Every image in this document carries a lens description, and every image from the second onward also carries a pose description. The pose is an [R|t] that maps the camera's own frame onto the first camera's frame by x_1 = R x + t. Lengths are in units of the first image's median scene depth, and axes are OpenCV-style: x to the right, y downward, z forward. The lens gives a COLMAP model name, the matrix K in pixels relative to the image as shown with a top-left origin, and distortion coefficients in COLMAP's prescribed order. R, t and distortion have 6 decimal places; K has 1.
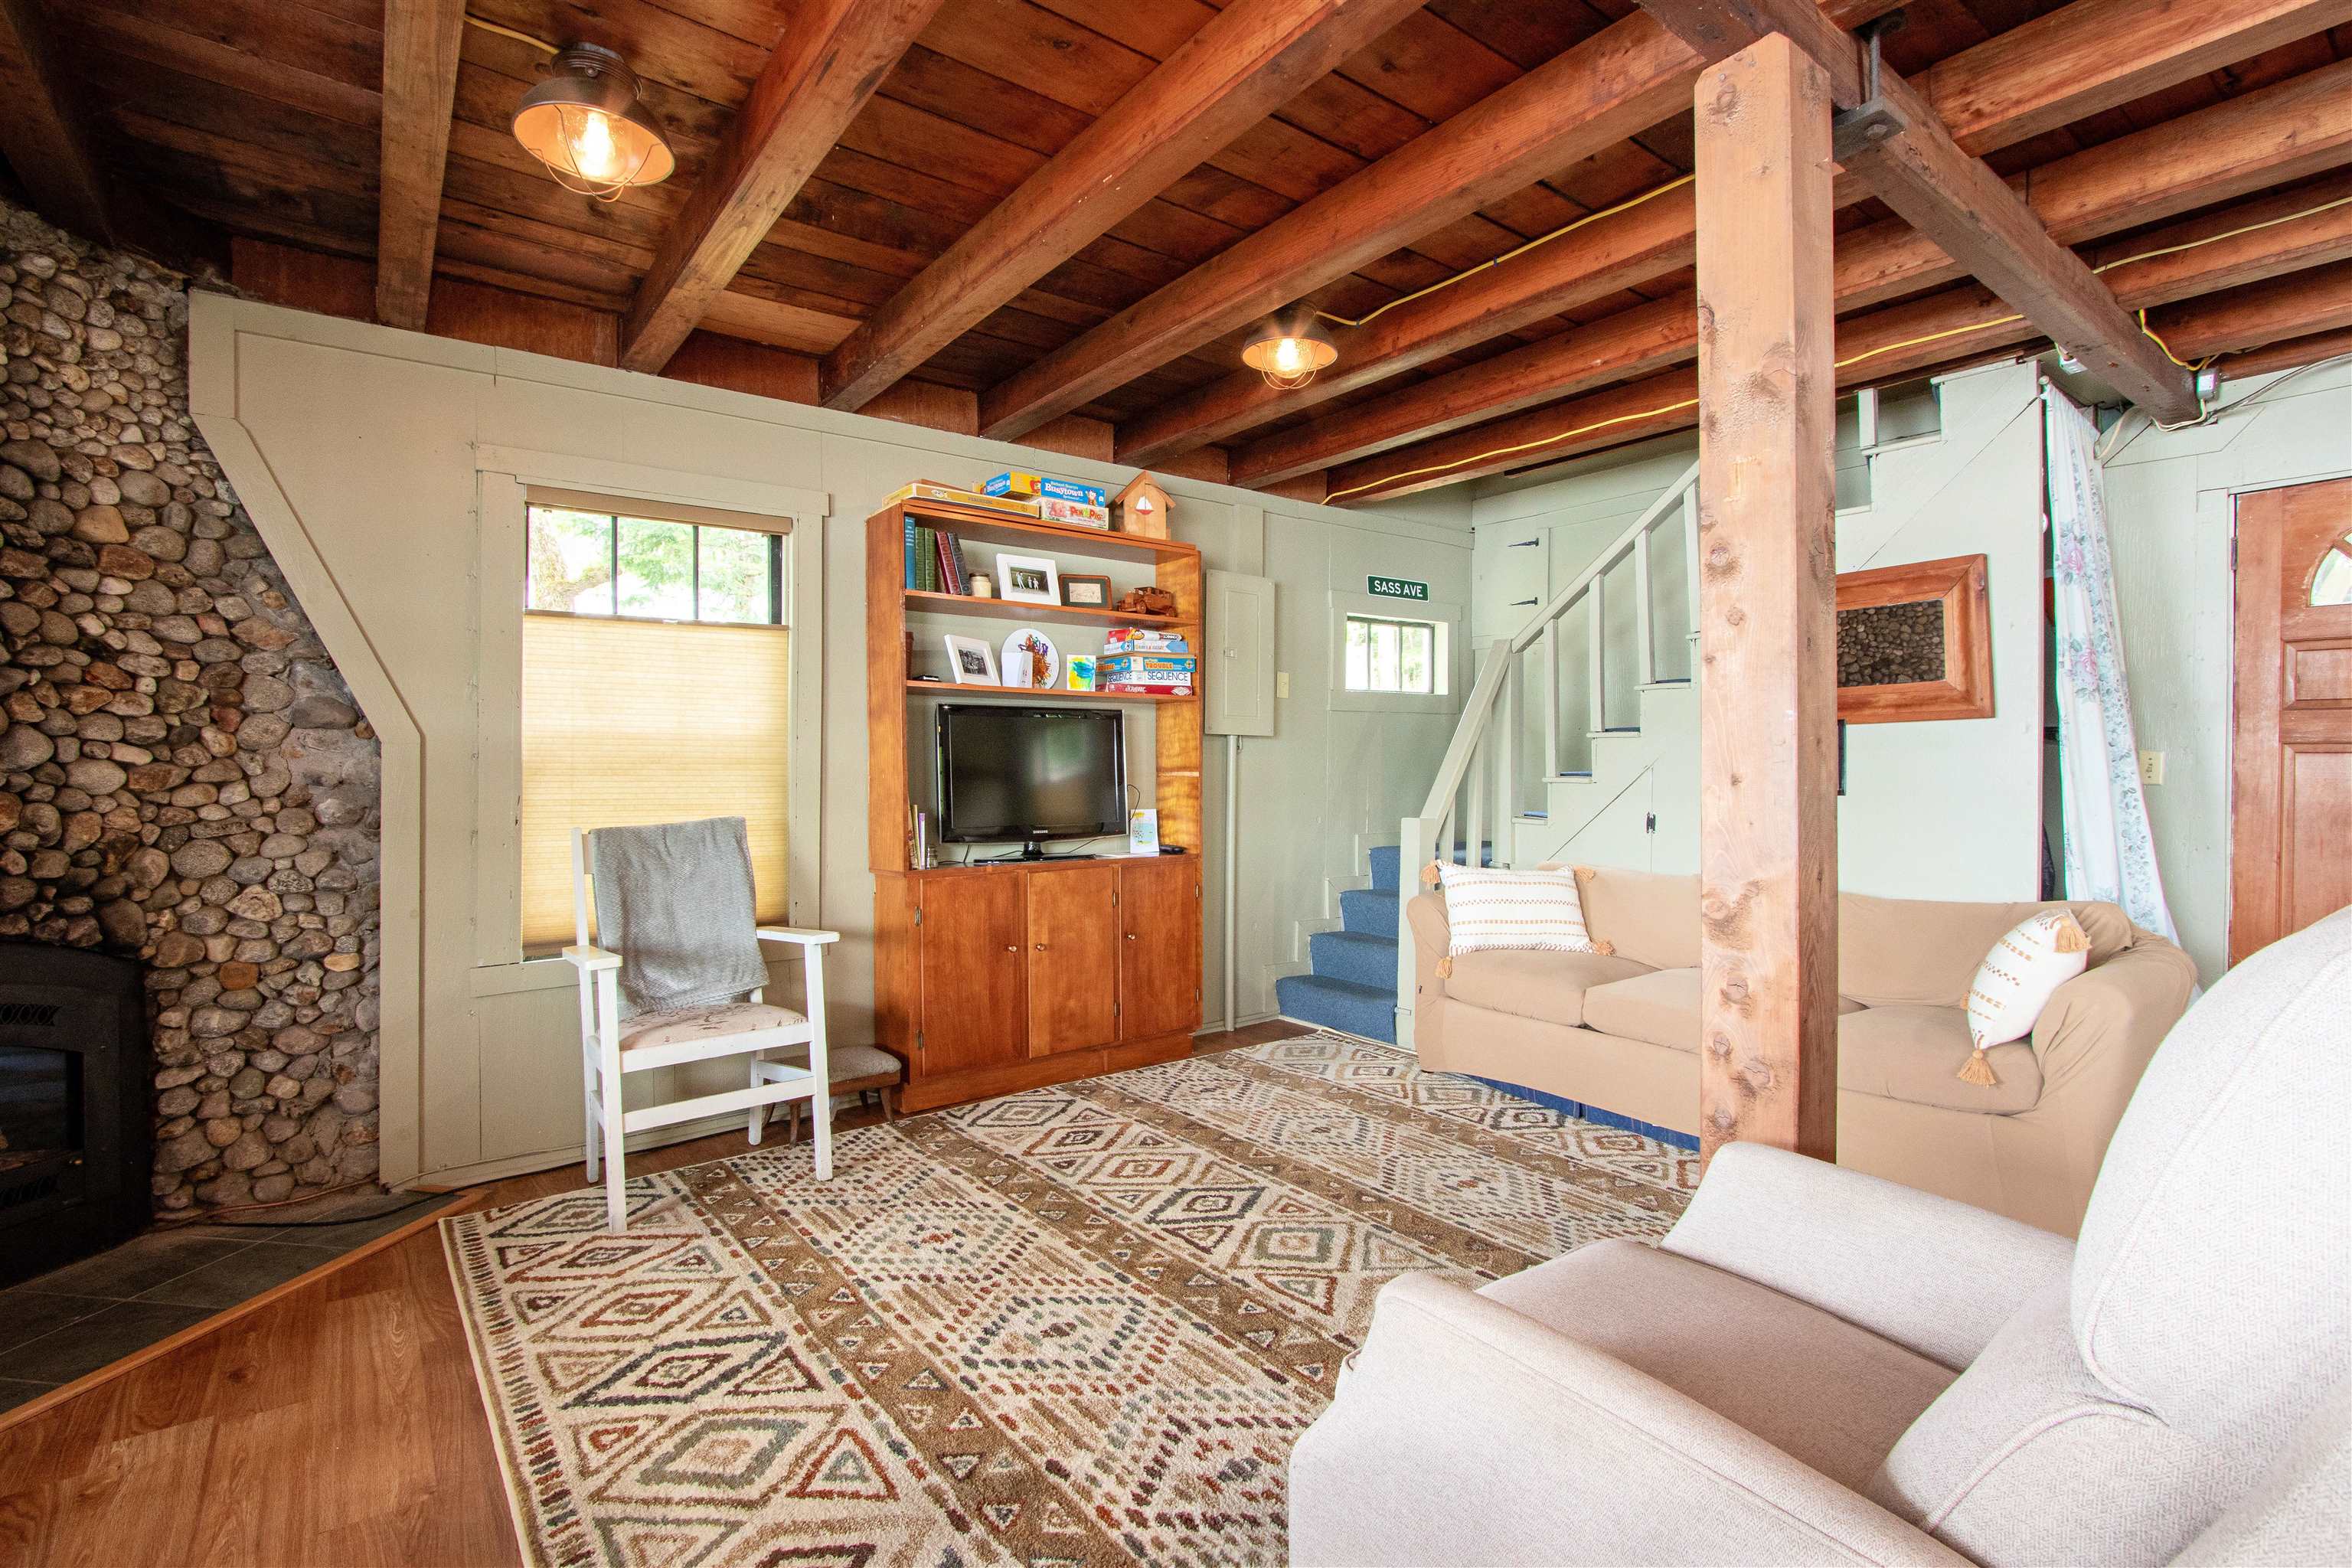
lens RADIAL K [[1122.6, 0, 1221.6], [0, 1122.6, 762.4], [0, 0, 1]] dist [-0.018574, 0.001421]
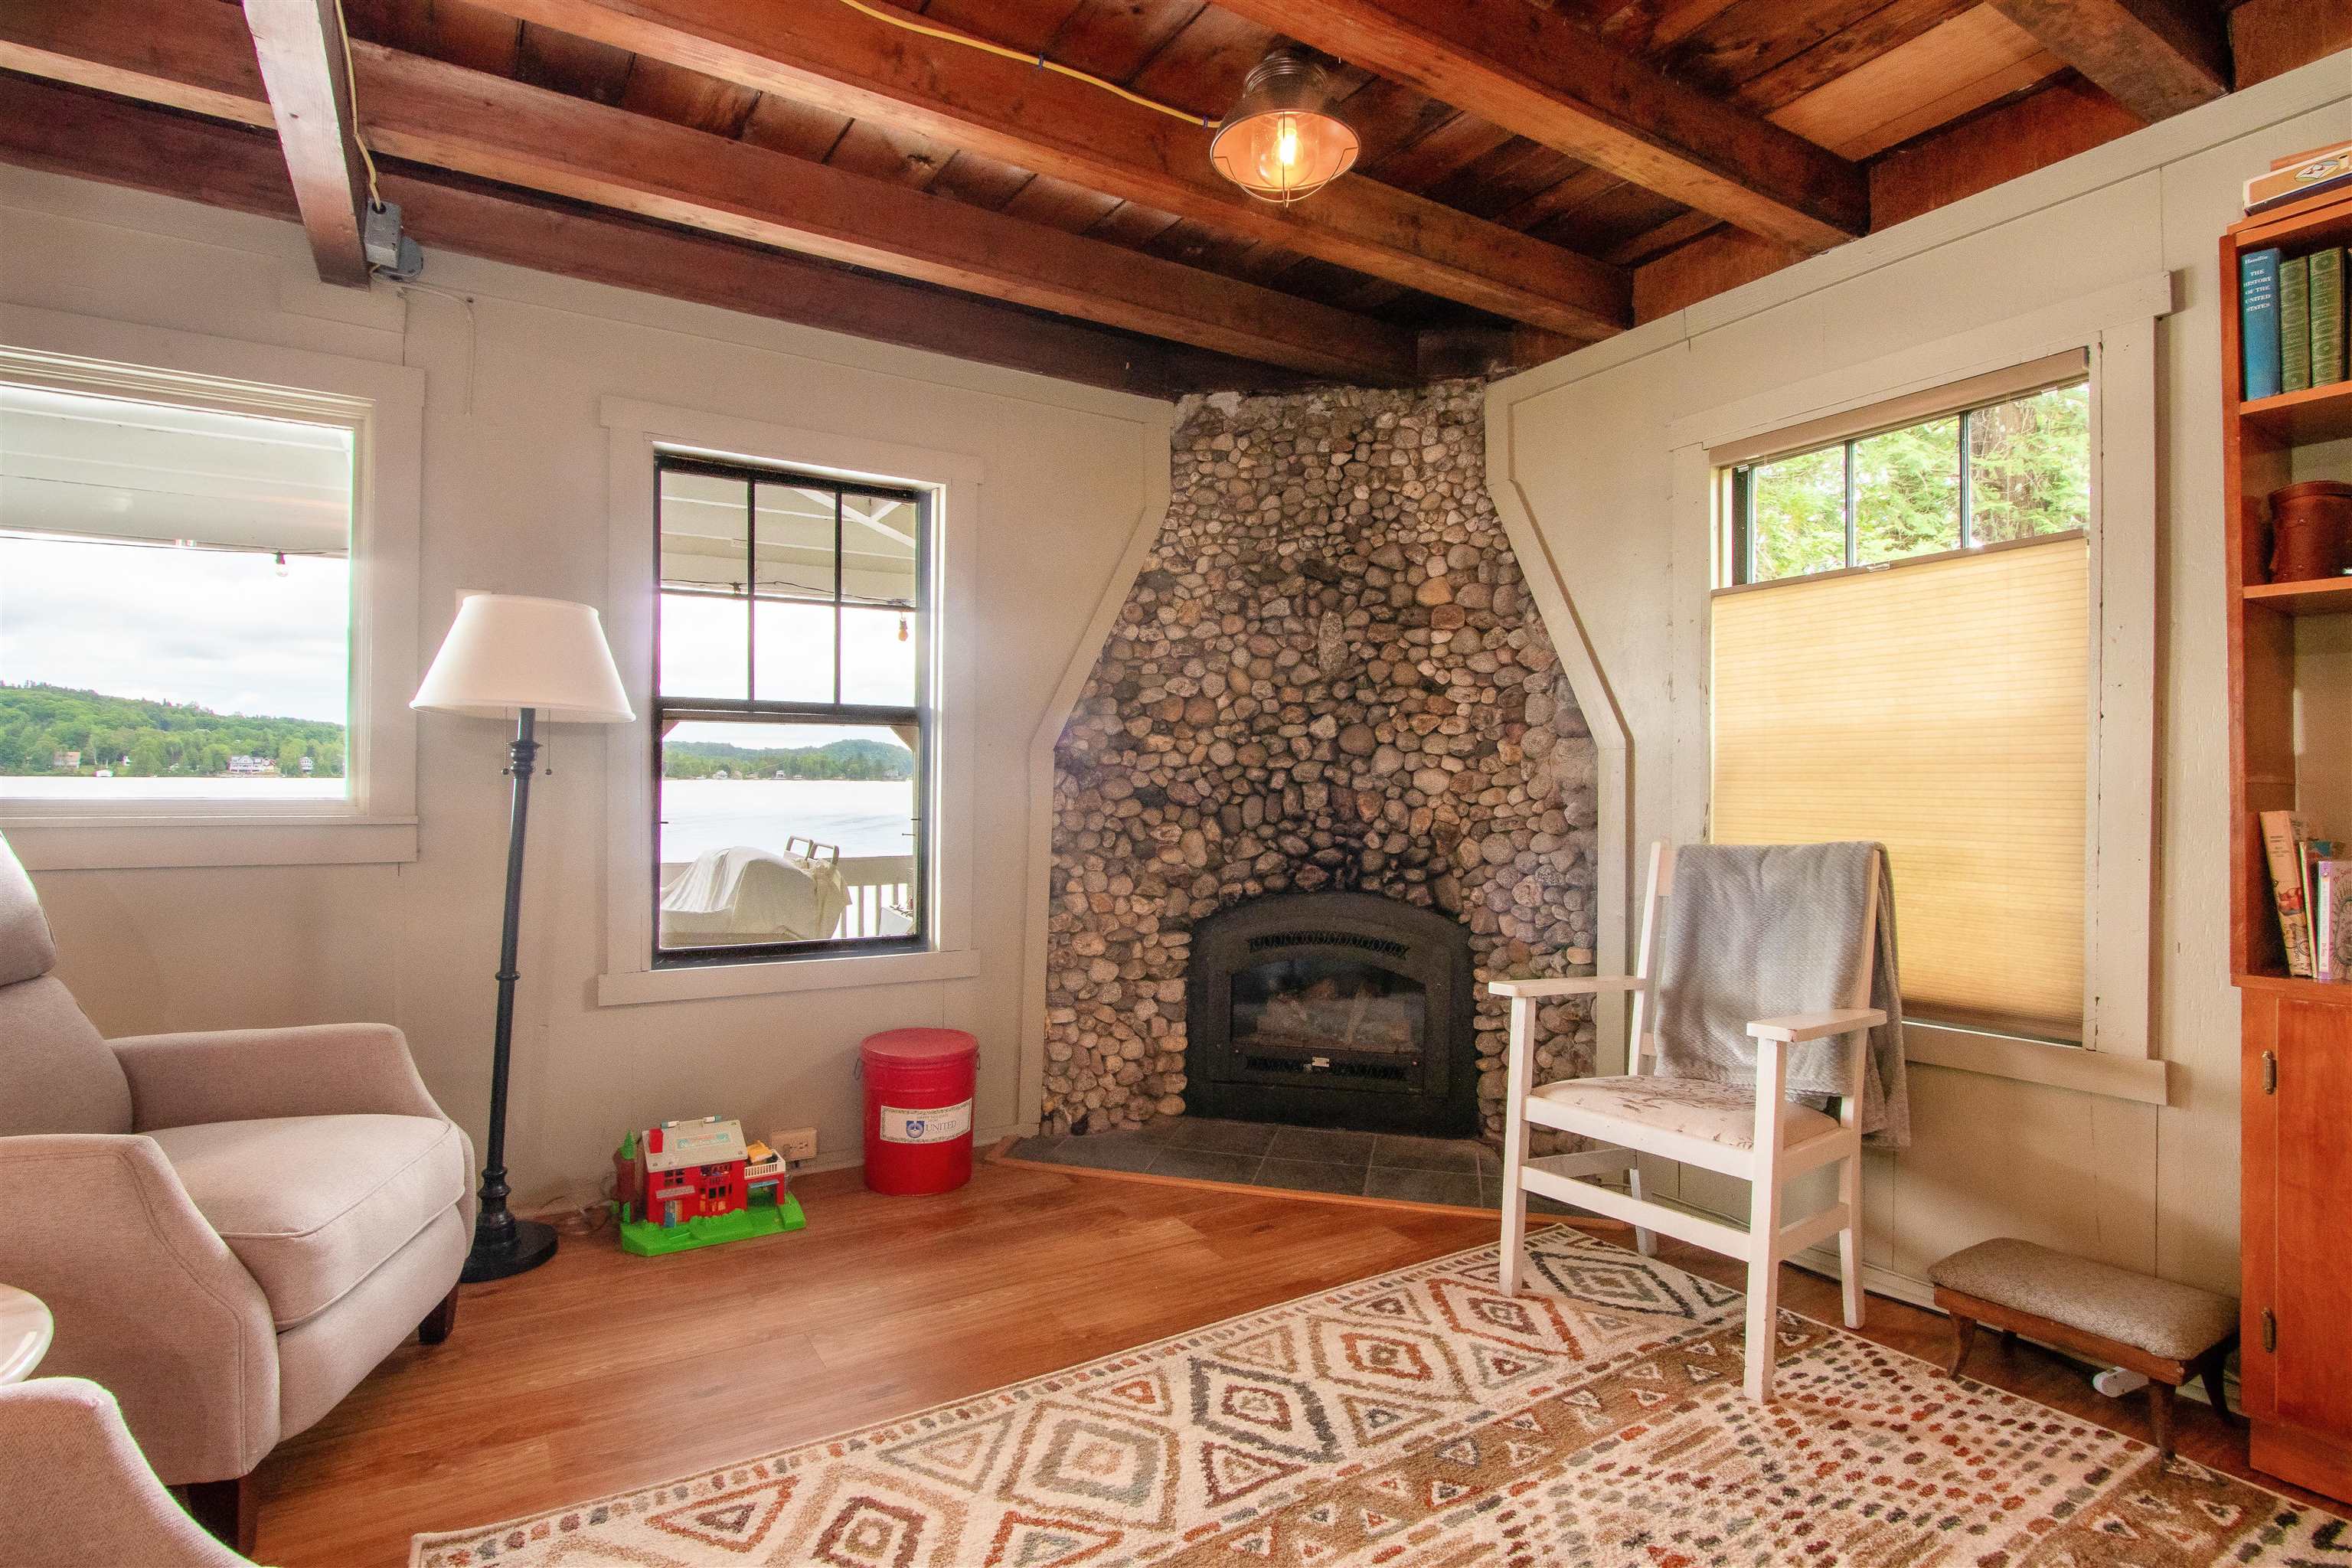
lens RADIAL K [[1118.3, 0, 1138.1], [0, 1118.3, 779.7], [0, 0, 1]] dist [-0.019793, 0.004950]
pose [[-0.135284, -0.004515, -0.990797, 0.356019], [0.005358, 0.999972, -0.005288, 0.015706], [0.990792, -0.006024, -0.135256, 0.794342]]
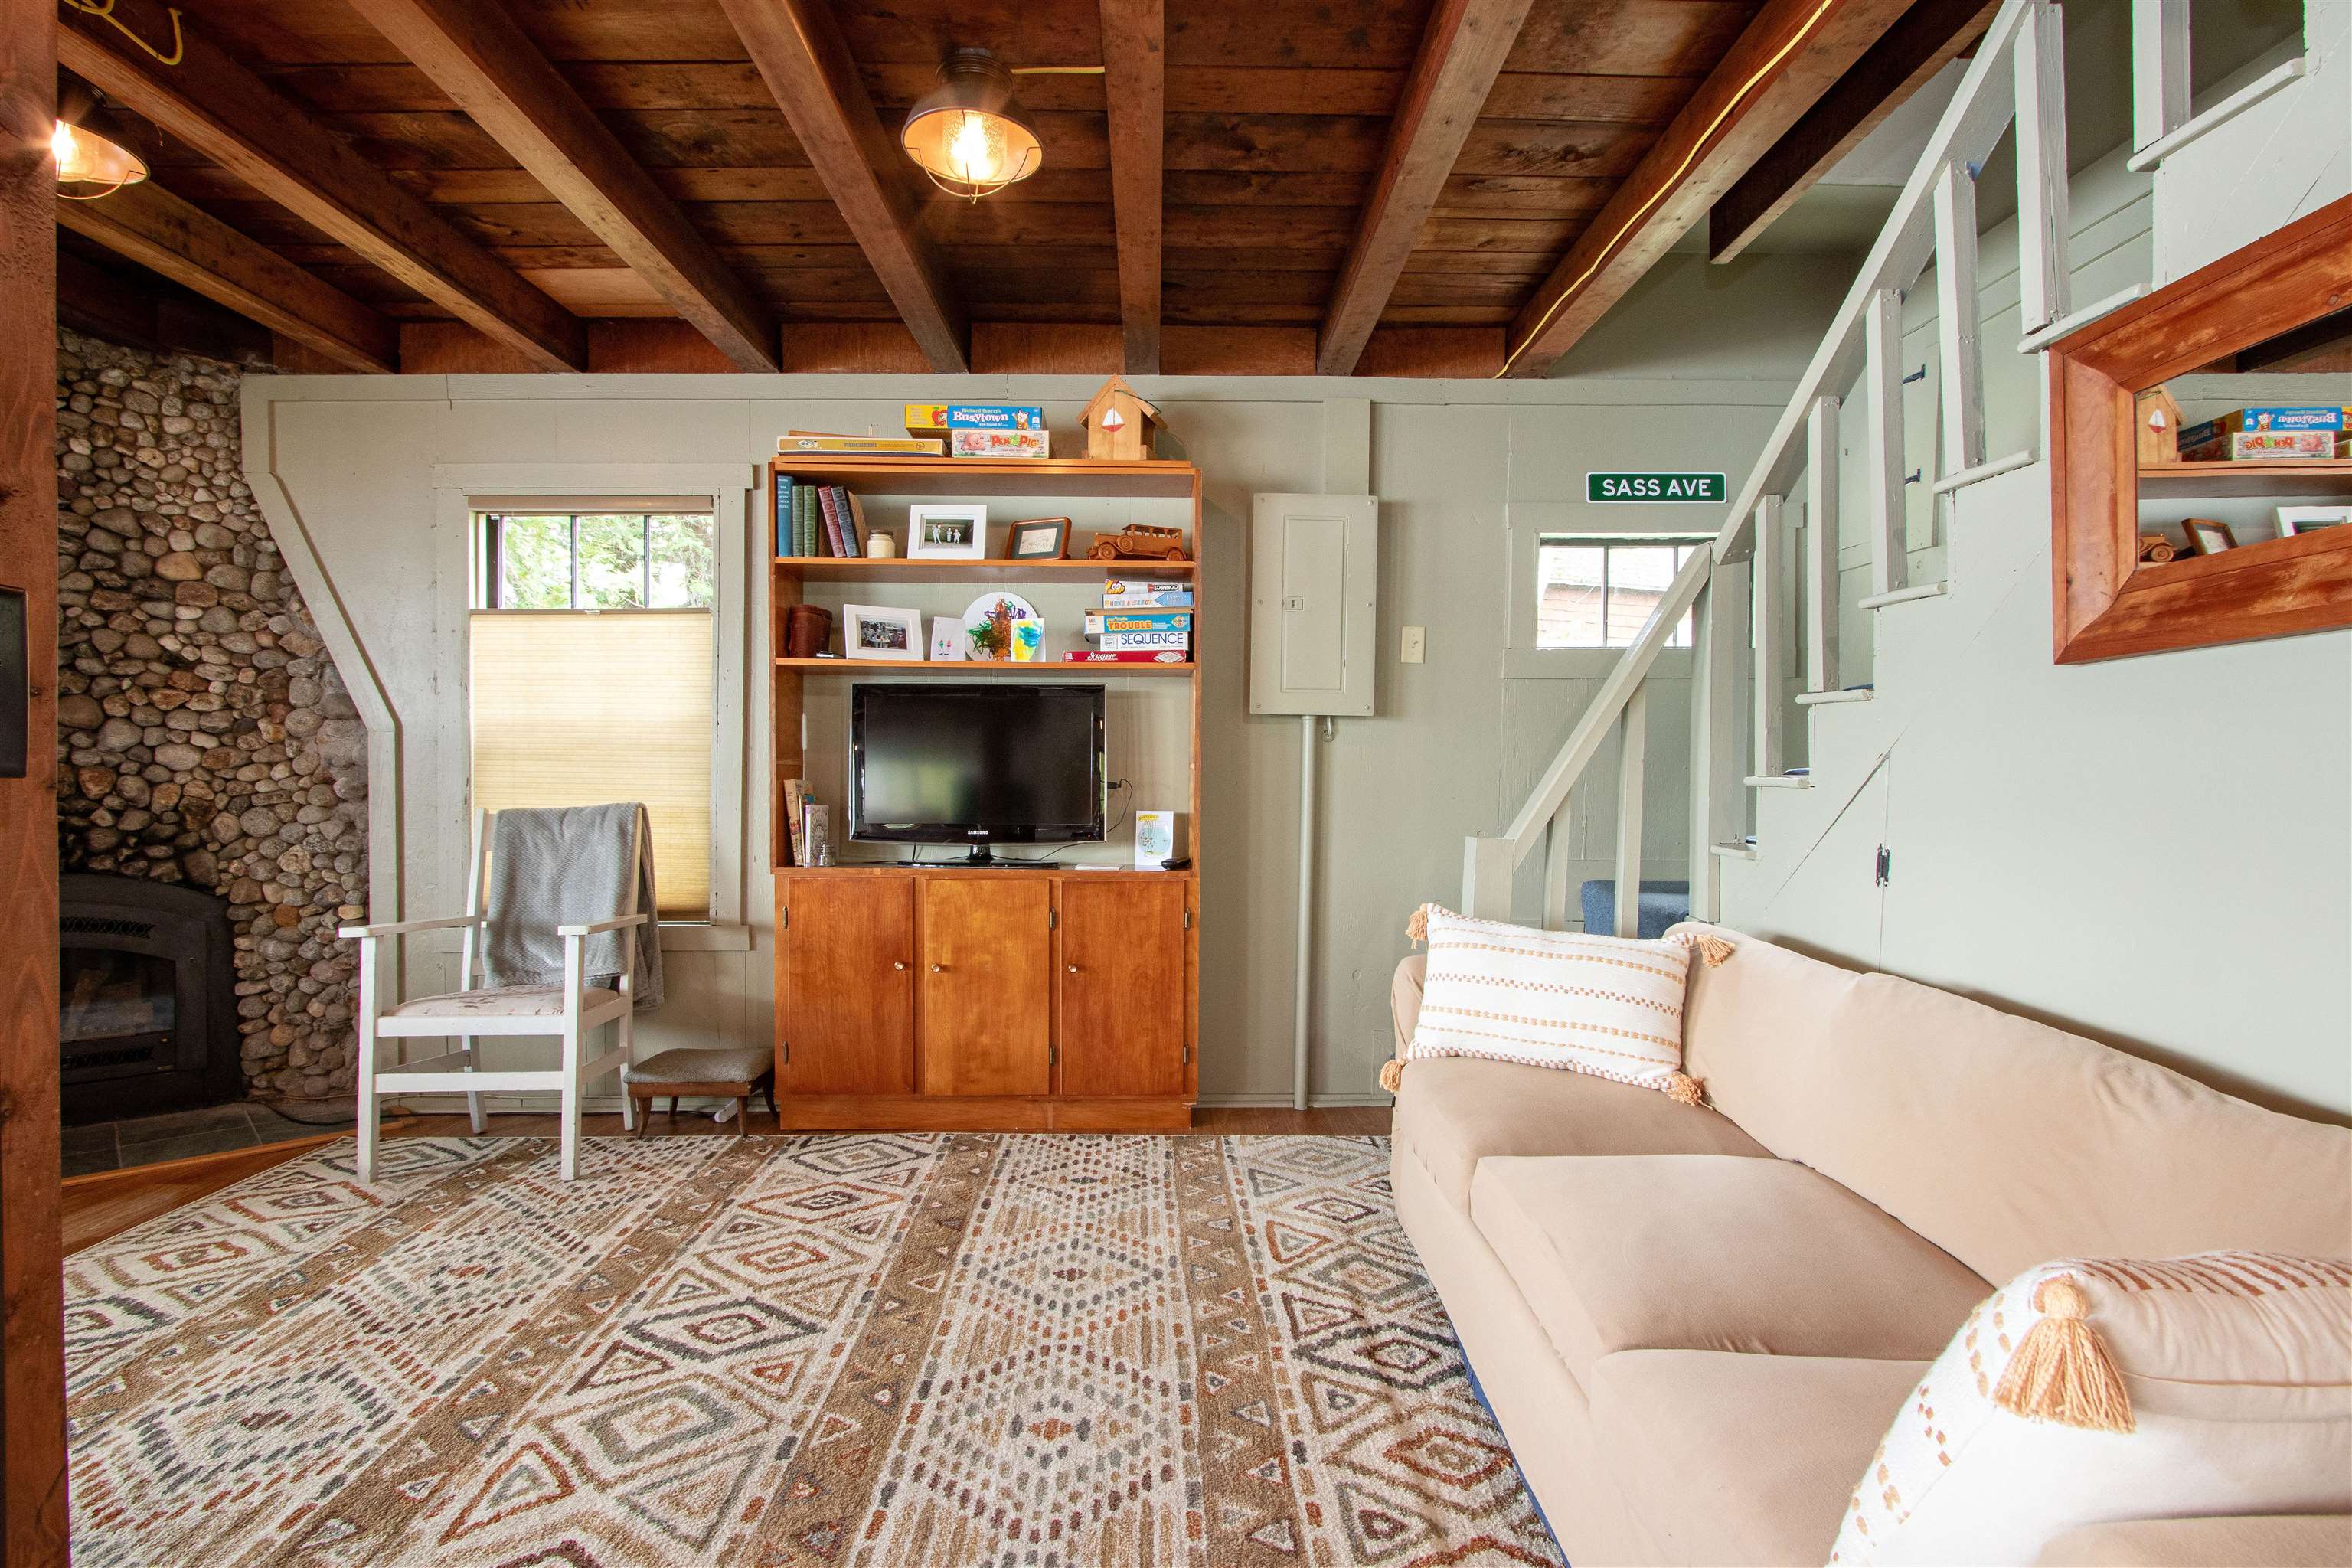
lens RADIAL K [[1134.7, 0, 1160.5], [0, 1134.7, 809.3], [0, 0, 1]] dist [-0.017138, 0.001594]
pose [[0.785864, 0.028010, -0.617765, 0.724126], [-0.005414, 0.999247, 0.038419, 0.016940], [0.618376, -0.026847, 0.785424, 0.638323]]
